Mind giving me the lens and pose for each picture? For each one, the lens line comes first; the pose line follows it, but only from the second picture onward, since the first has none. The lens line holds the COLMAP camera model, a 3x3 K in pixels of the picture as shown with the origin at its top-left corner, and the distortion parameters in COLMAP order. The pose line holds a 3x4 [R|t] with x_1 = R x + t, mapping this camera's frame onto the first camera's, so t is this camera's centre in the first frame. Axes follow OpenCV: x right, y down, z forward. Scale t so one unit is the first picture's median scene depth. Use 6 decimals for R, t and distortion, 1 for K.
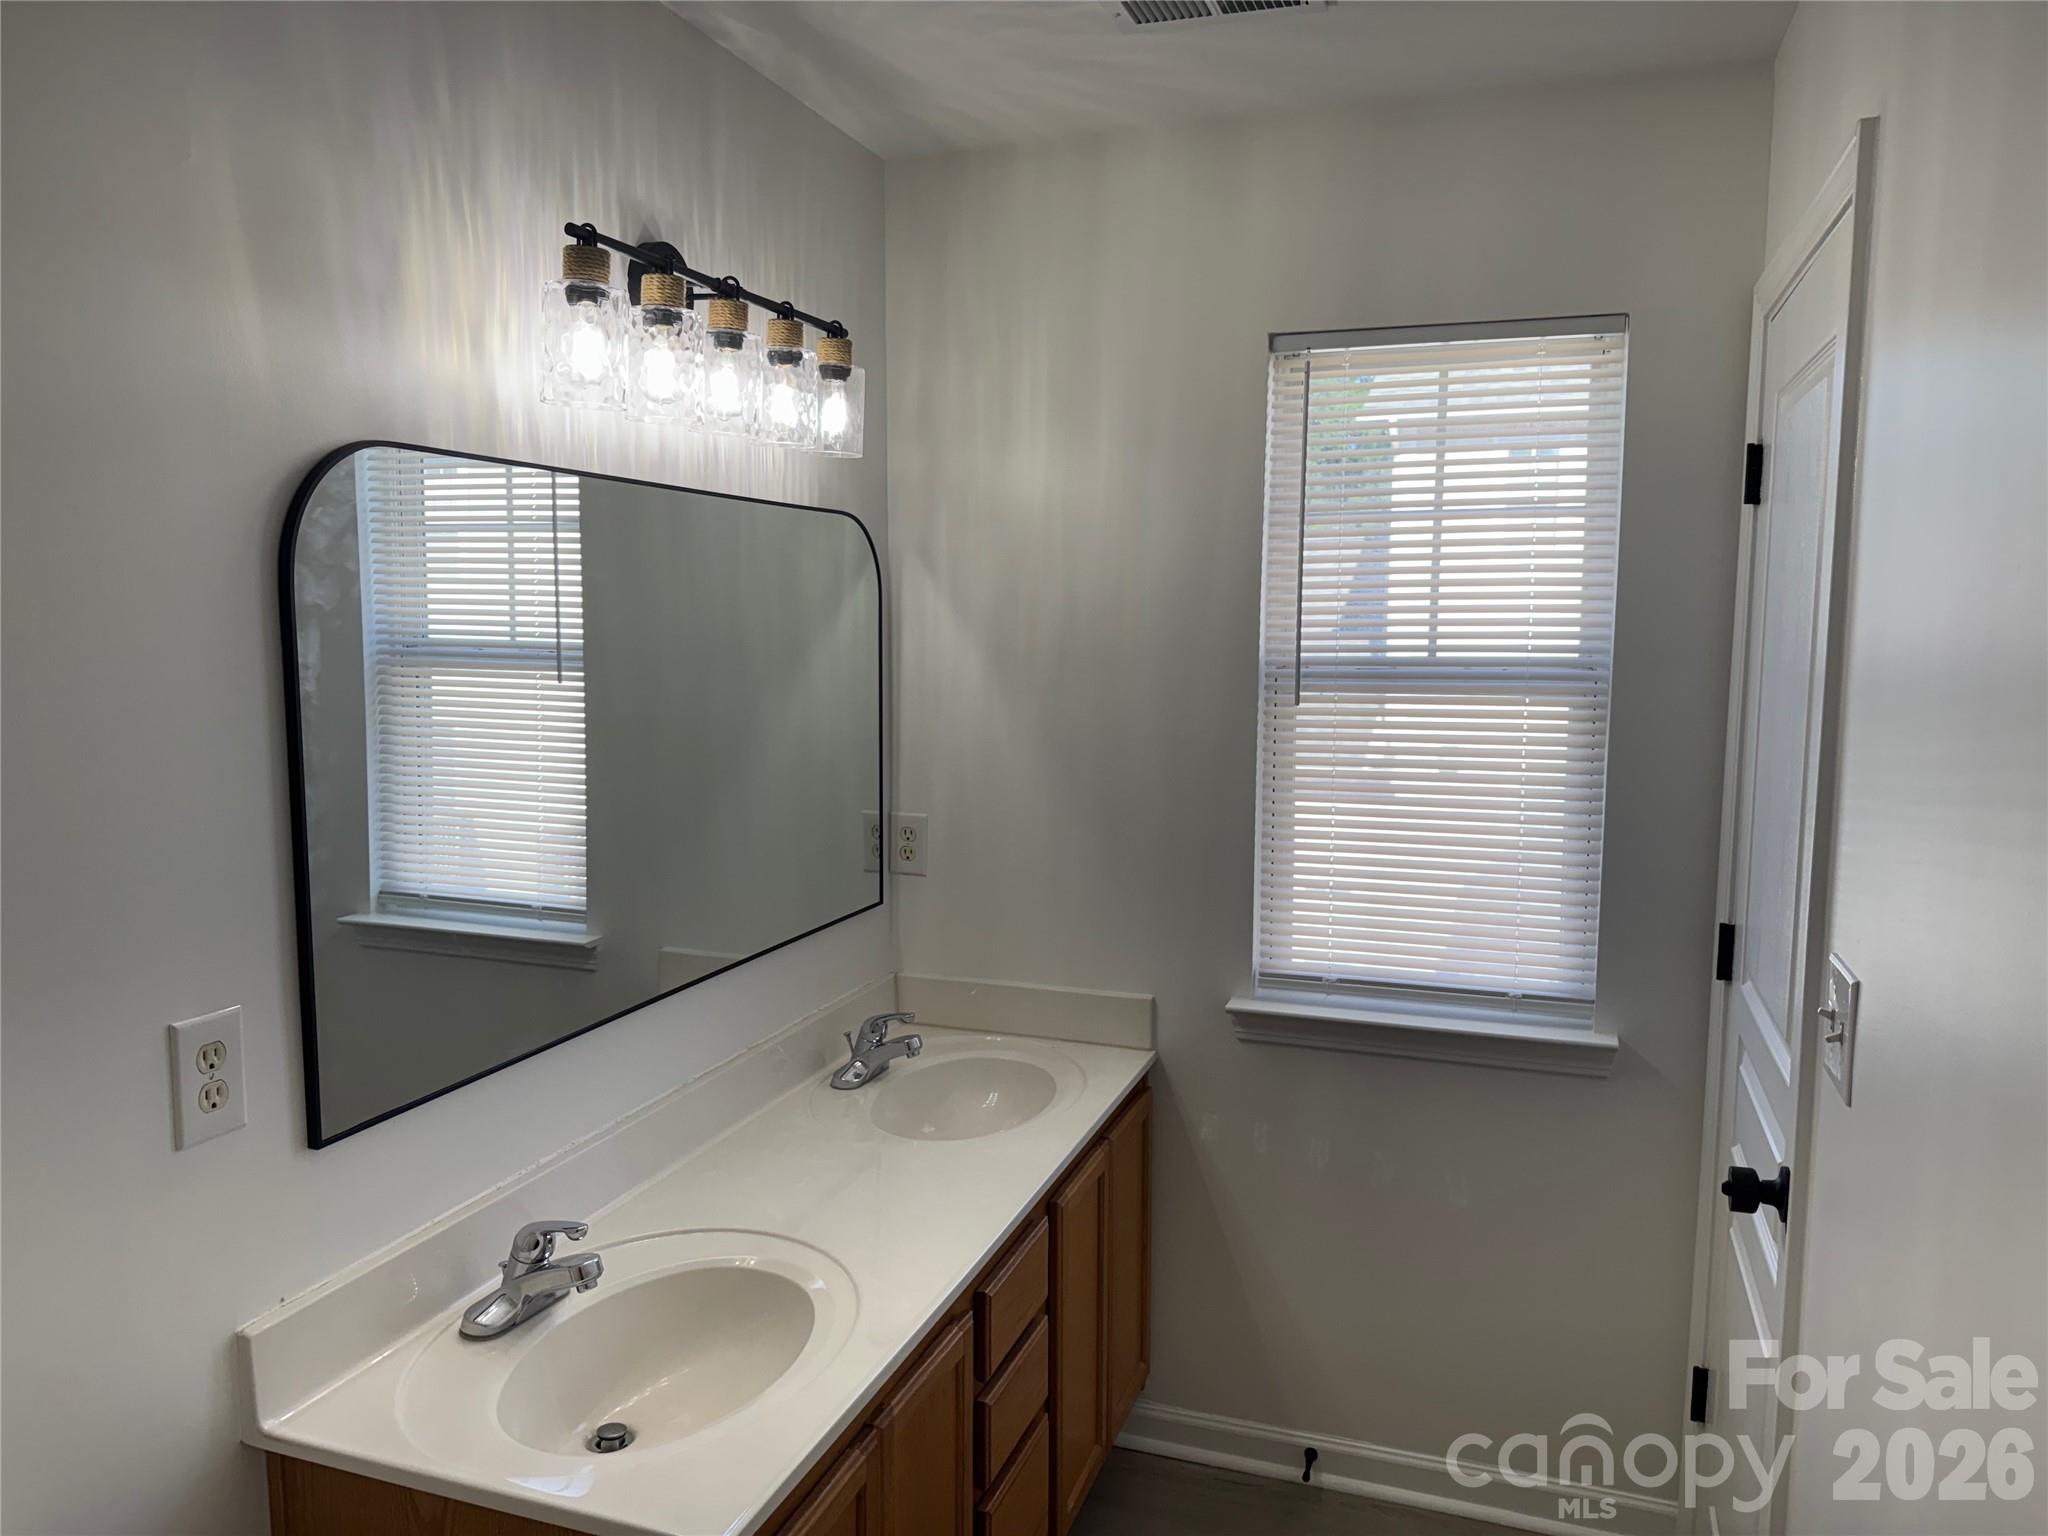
lens RADIAL K [[1420.6, 0, 1024.0], [0, 1420.6, 768.0], [0, 0, 1]] dist [0.001607, 0.000515]
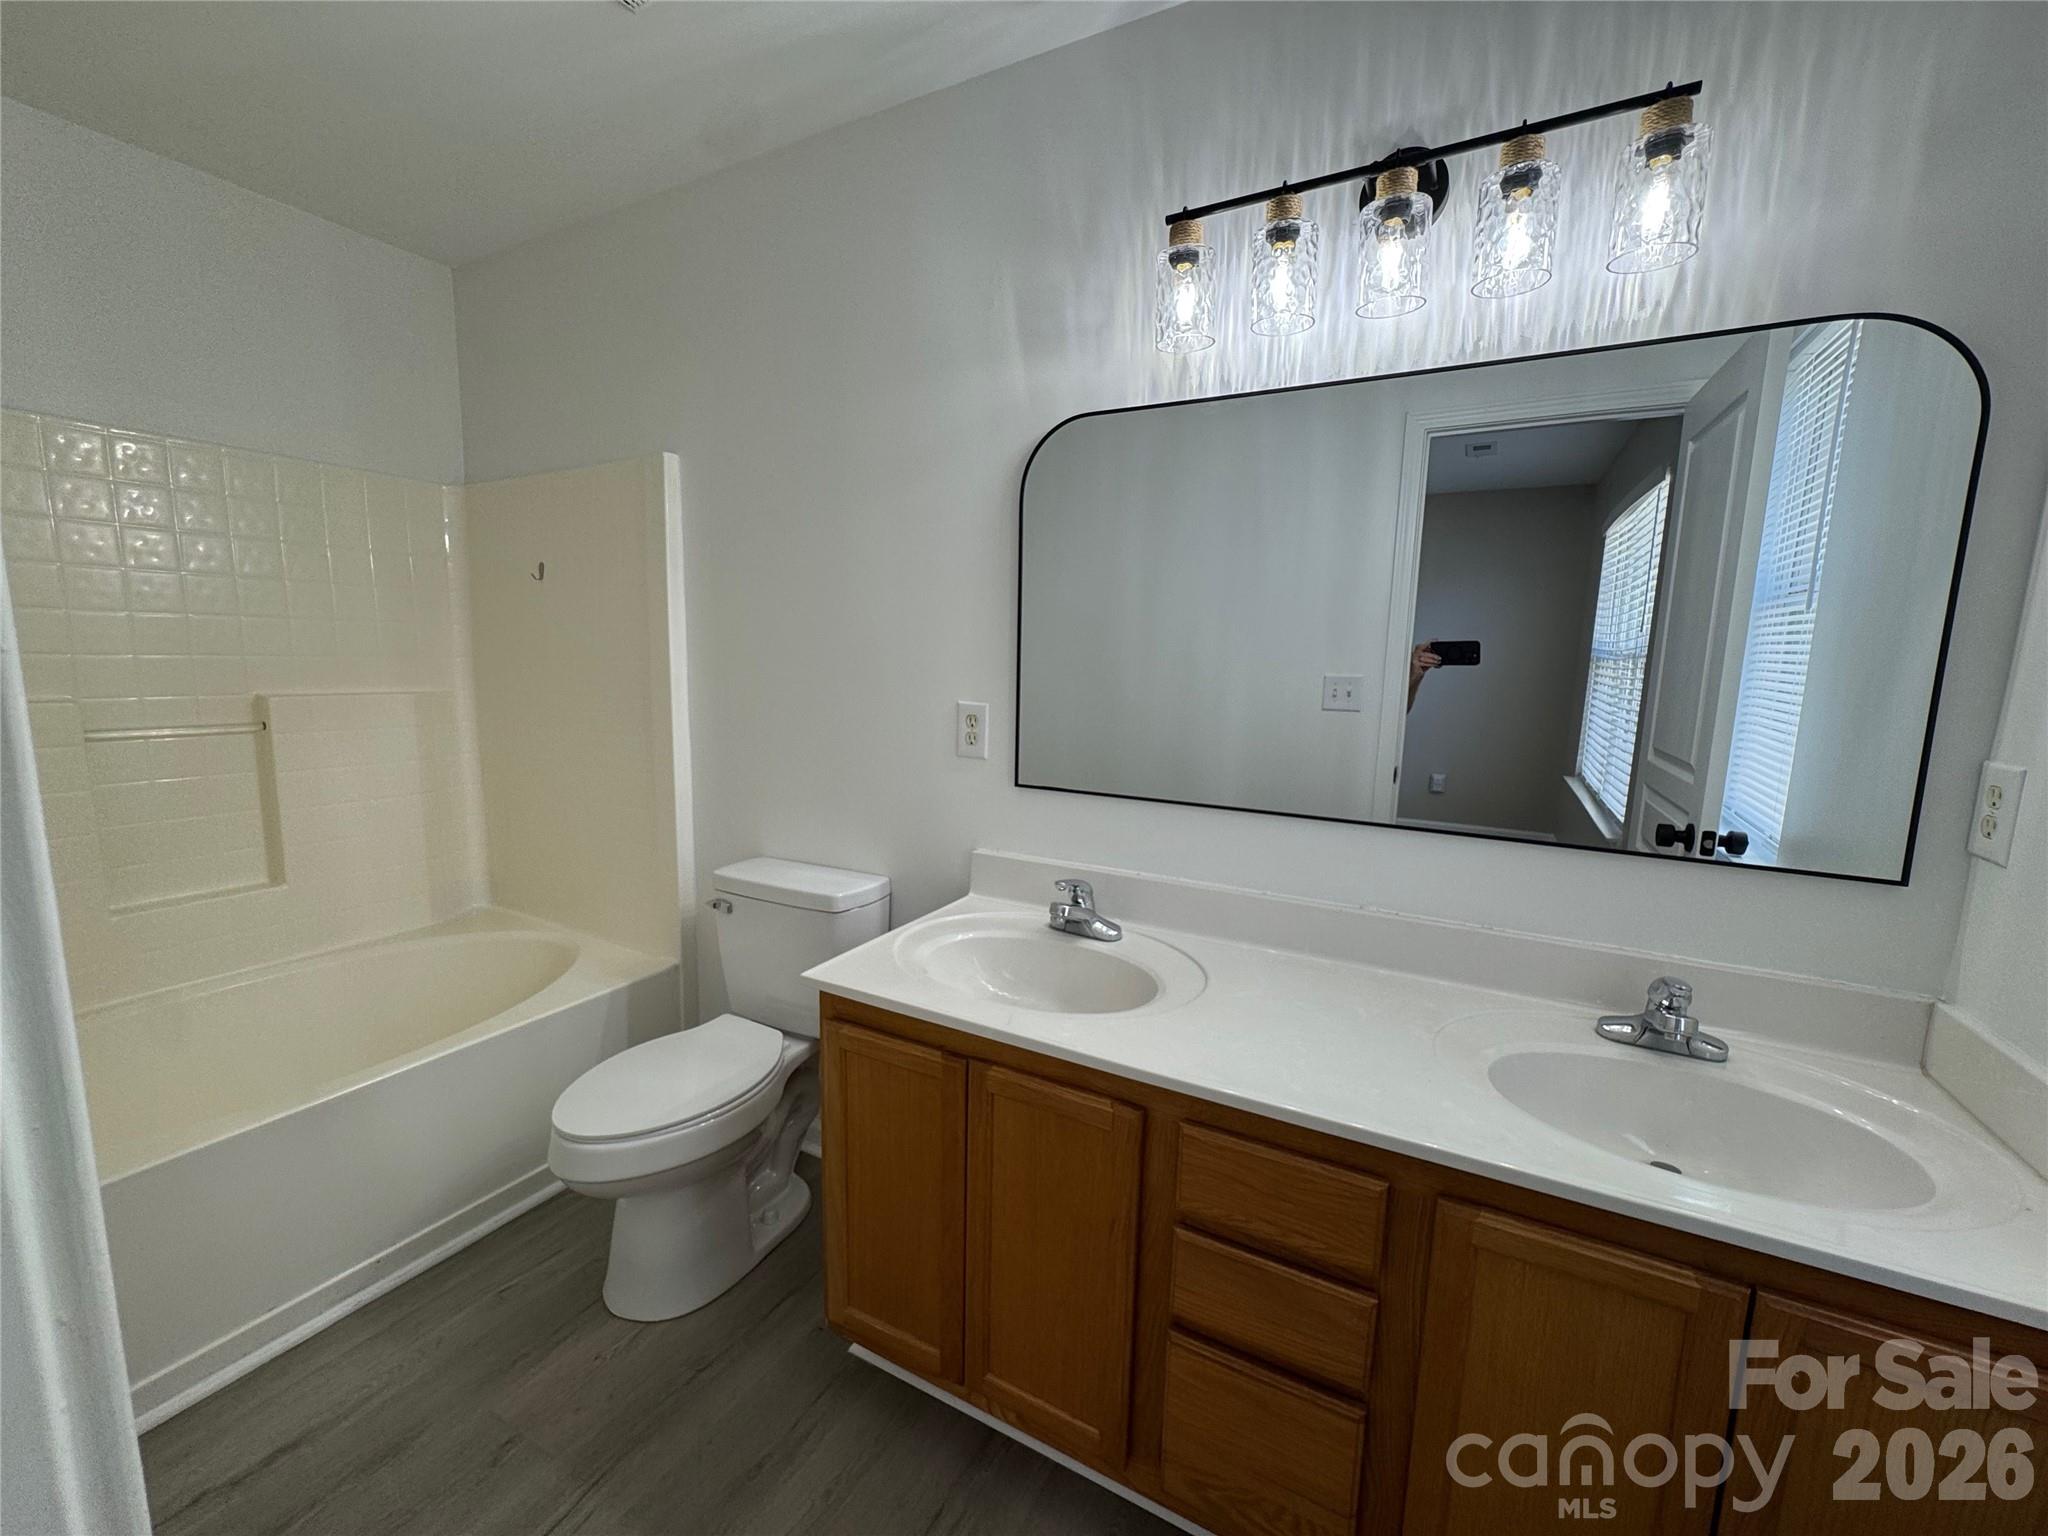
lens RADIAL K [[814.7, 0, 1027.4], [0, 814.7, 764.7], [0, 0, 1]] dist [-0.000851, 0.000454]
pose [[-0.151211, 0.116859, -0.981570, 0.560700], [-0.133184, 0.981525, 0.137371, 0.065868], [0.979488, 0.151502, -0.132854, 1.025199]]
